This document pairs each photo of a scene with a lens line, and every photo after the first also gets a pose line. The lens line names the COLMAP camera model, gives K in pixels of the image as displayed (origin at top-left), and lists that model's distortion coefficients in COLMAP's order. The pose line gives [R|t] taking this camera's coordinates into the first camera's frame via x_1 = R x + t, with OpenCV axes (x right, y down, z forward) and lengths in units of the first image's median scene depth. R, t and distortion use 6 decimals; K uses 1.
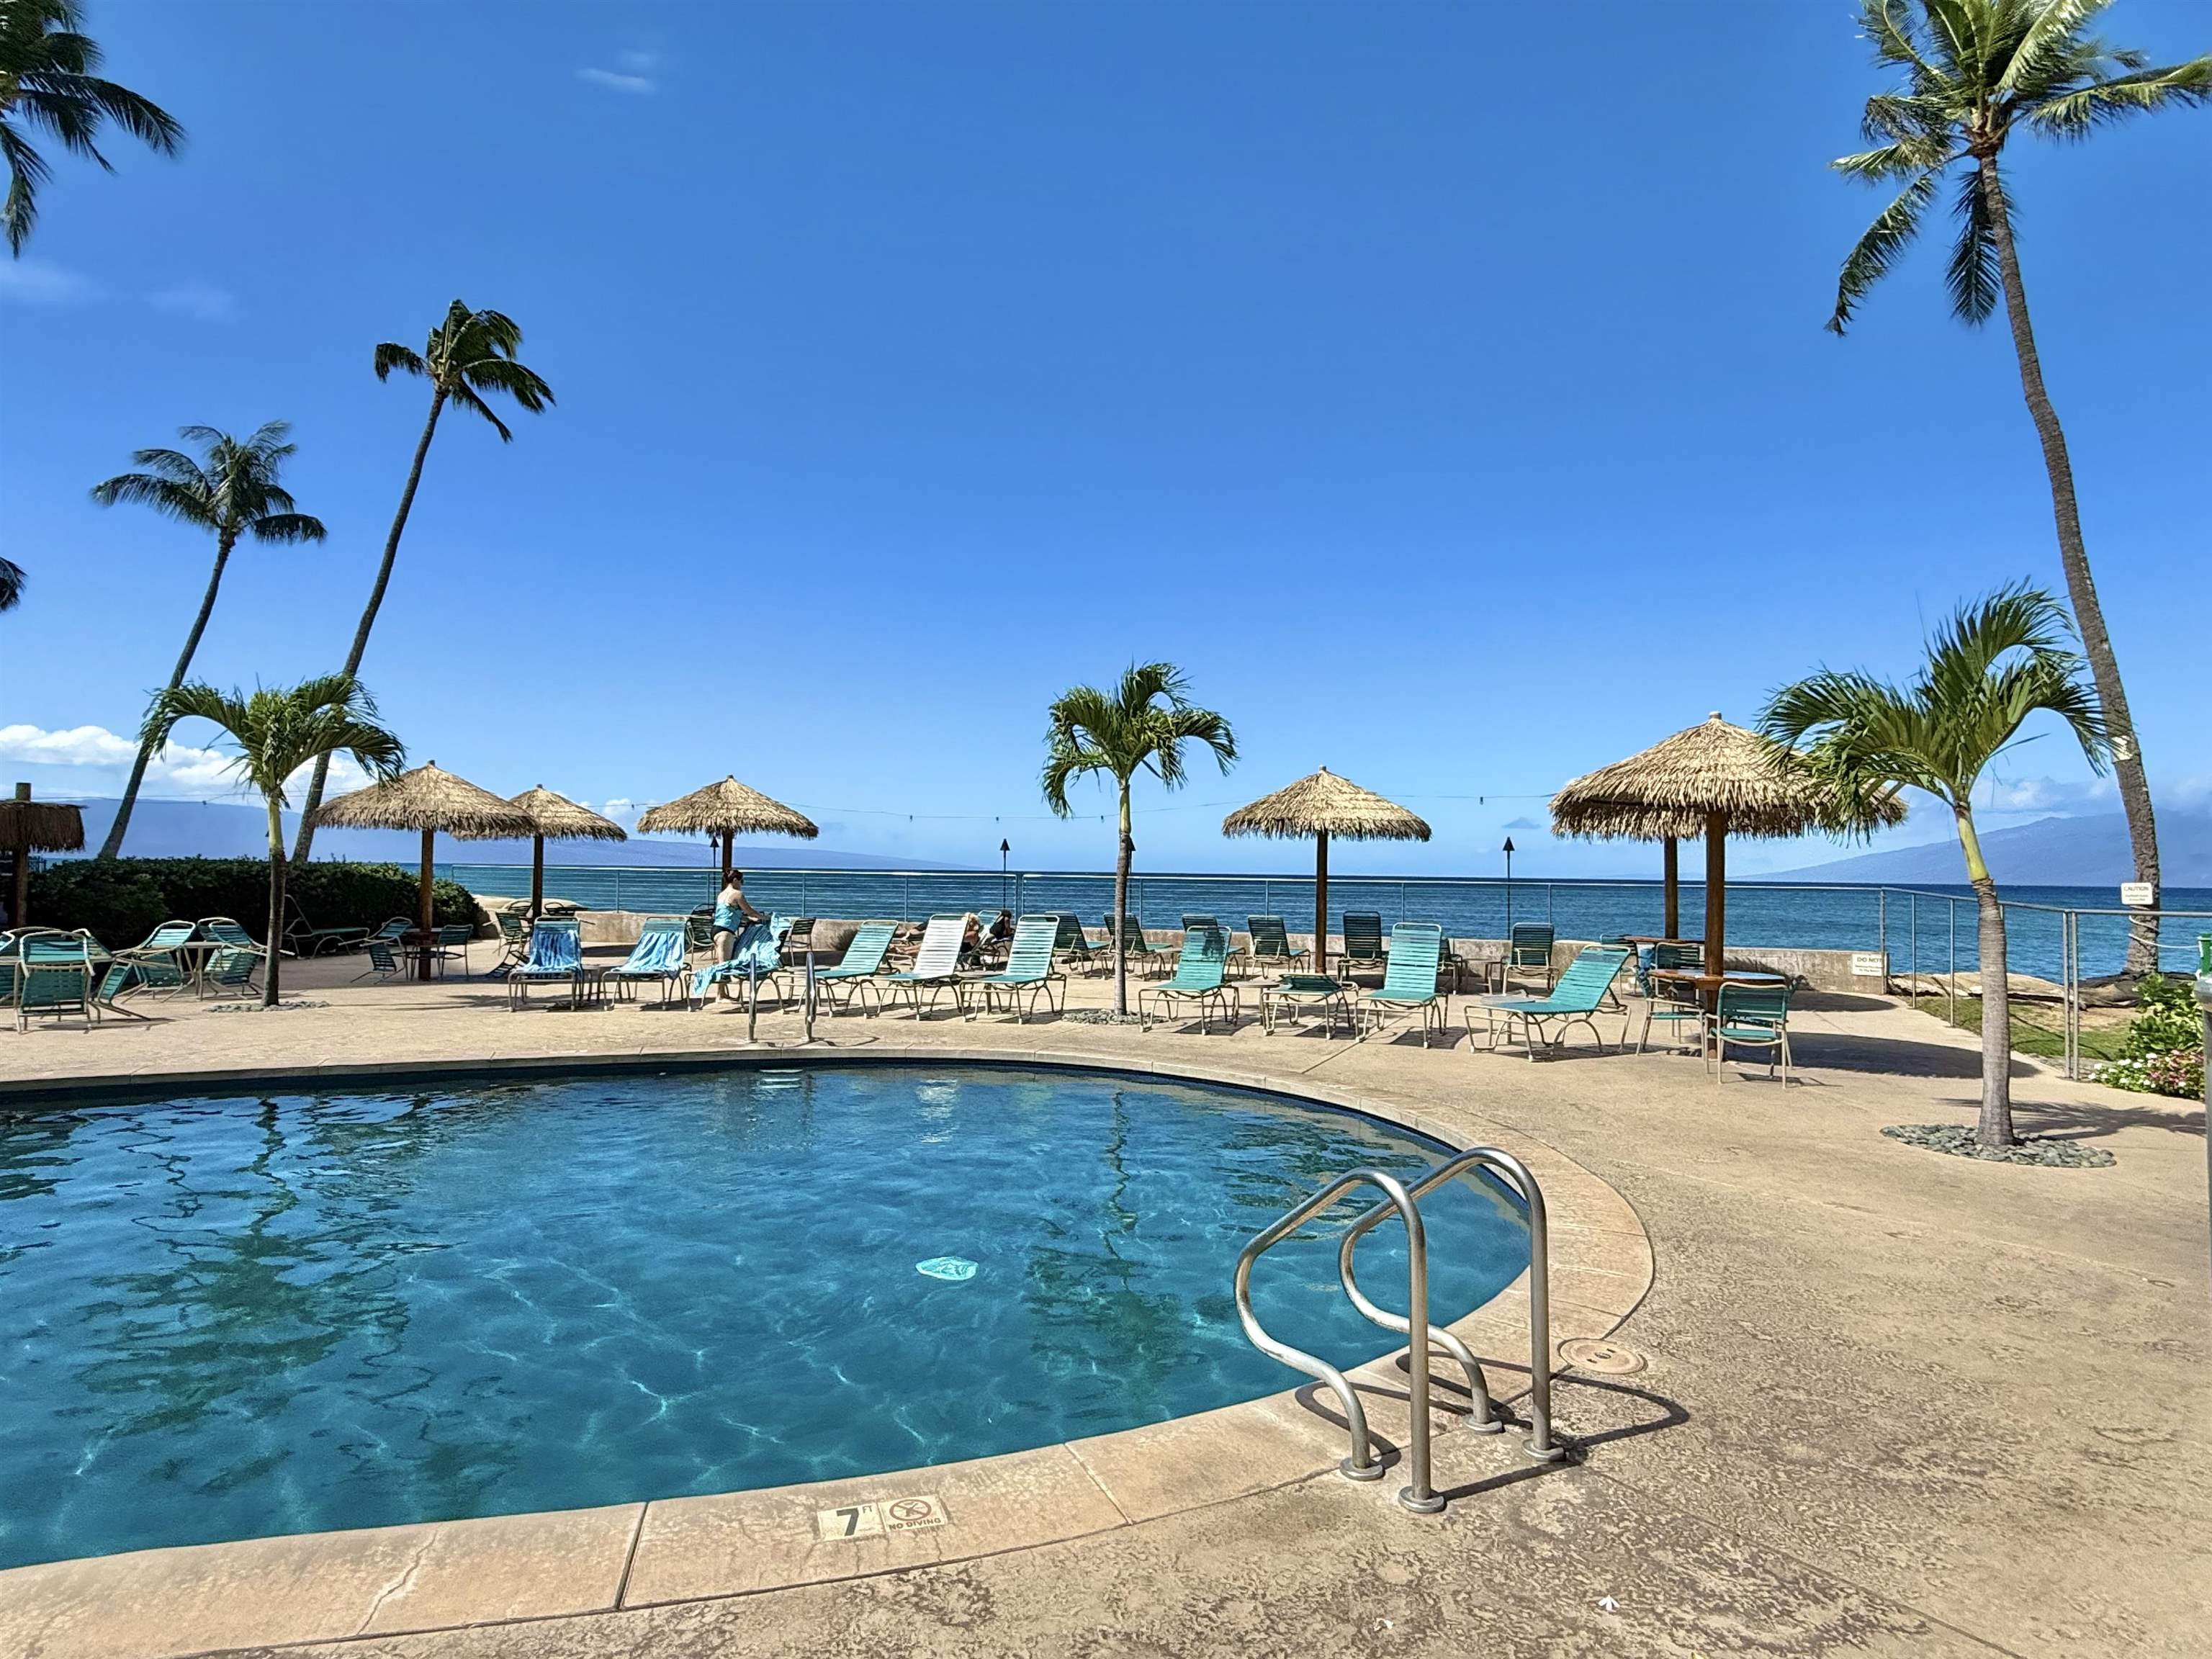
lens RADIAL K [[1237.8, 0, 1129.7], [0, 1237.8, 863.0], [0, 0, 1]] dist [-0.001317, -0.000524]
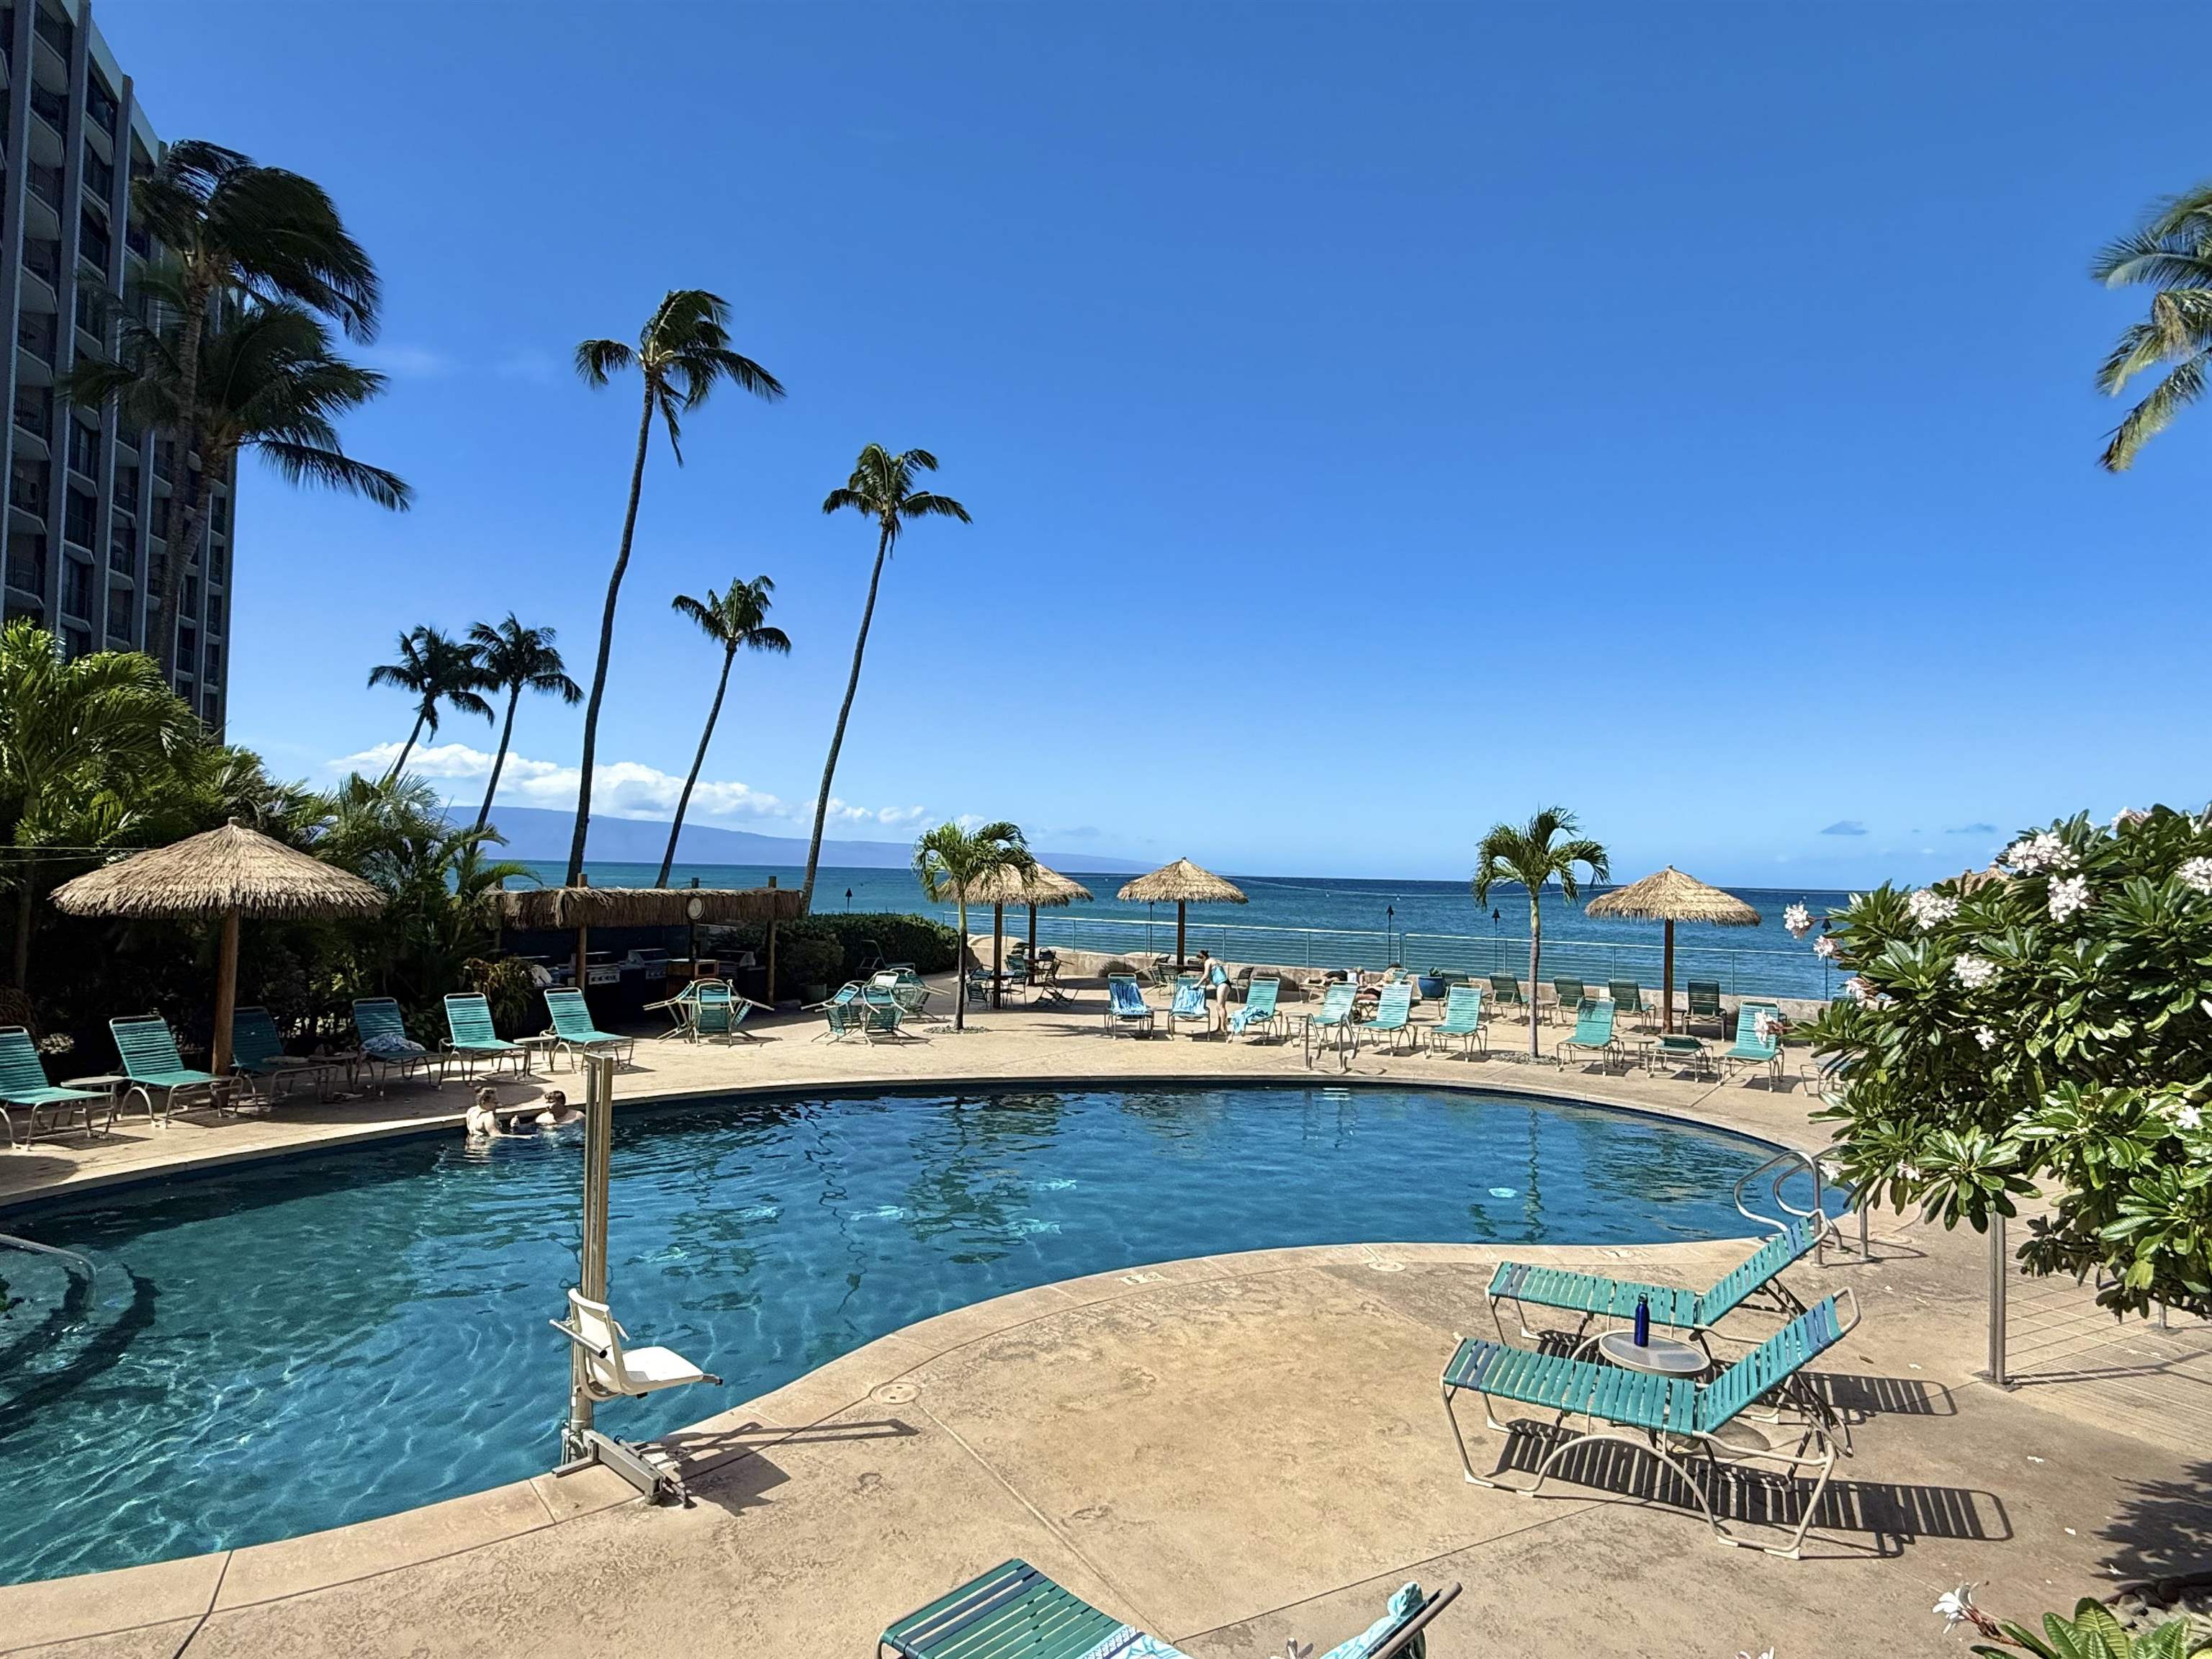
lens RADIAL K [[1263.9, 0, 1099.5], [0, 1263.9, 823.9], [0, 0, 1]] dist [-0.001683, -0.002056]
pose [[0.976721, -0.000828, -0.214511, -0.178735], [-0.005919, 0.999508, -0.030811, -0.096079], [0.214431, 0.031364, 0.976235, -0.526382]]
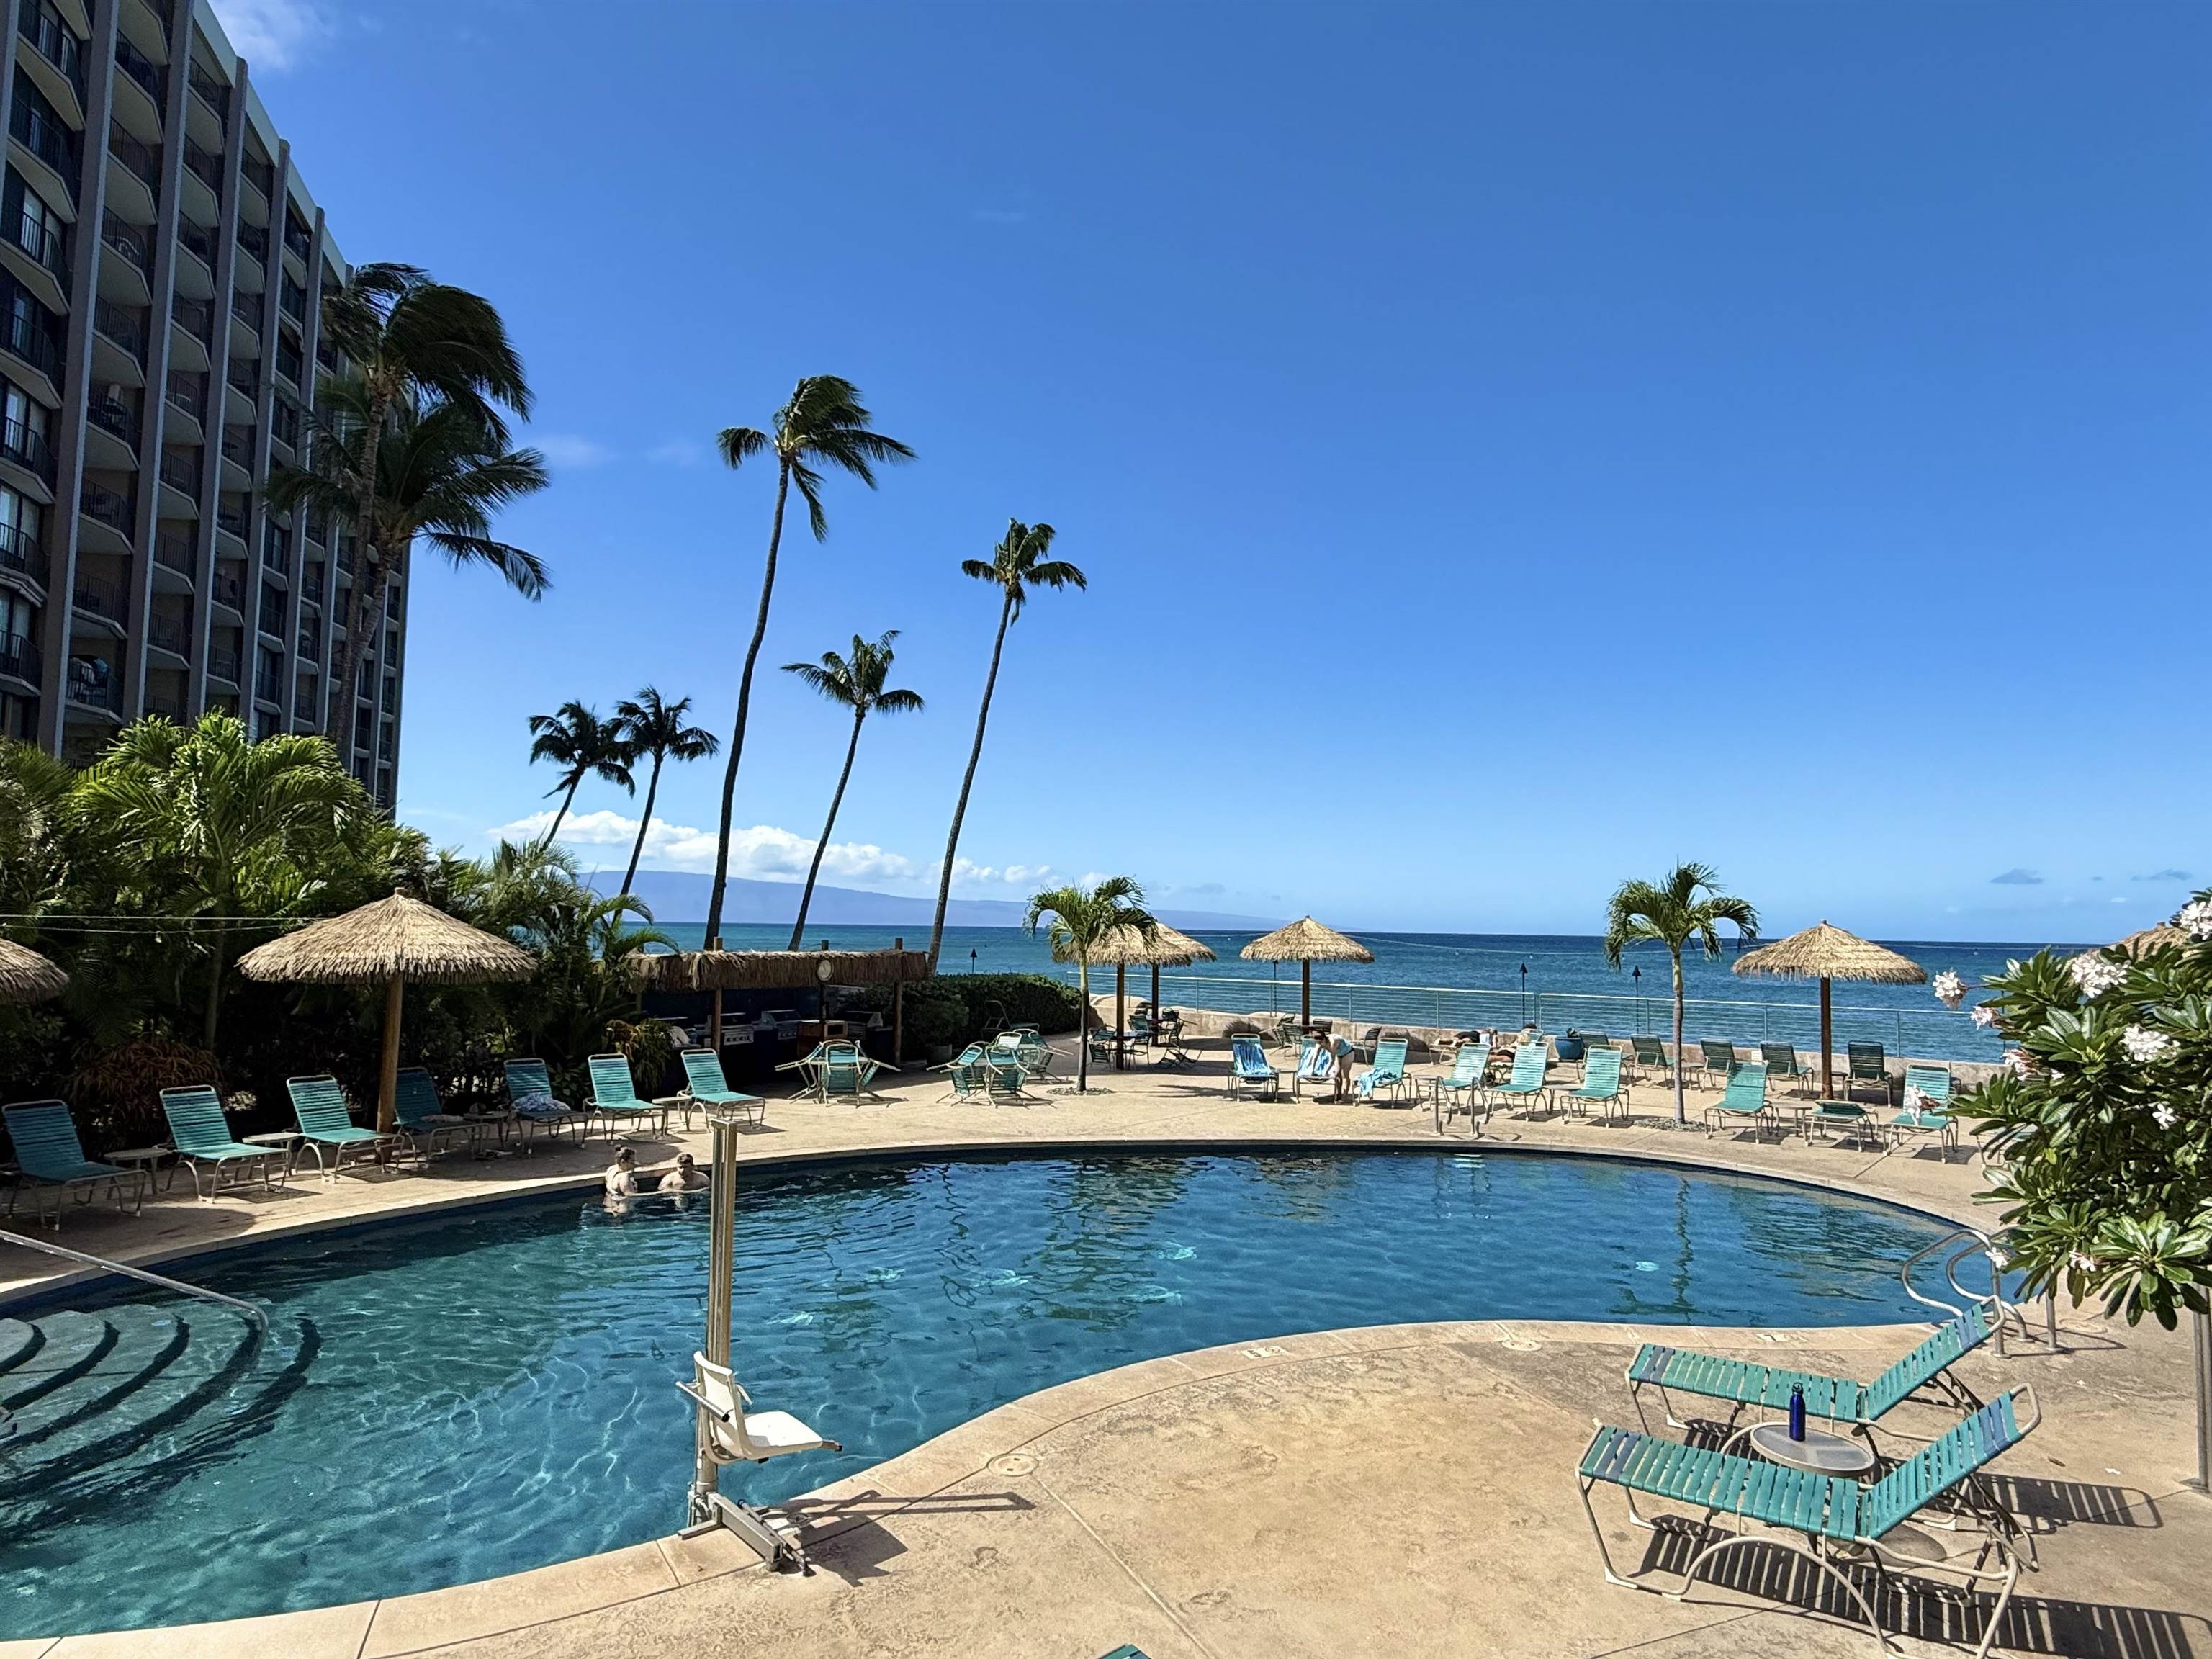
lens RADIAL K [[1263.9, 0, 1099.5], [0, 1263.9, 823.9], [0, 0, 1]] dist [-0.001683, -0.002056]
pose [[0.950848, -0.025624, -0.308596, -0.172885], [0.002301, 0.997127, -0.075707, -0.099627], [0.309650, 0.071276, 0.948175, -0.527386]]
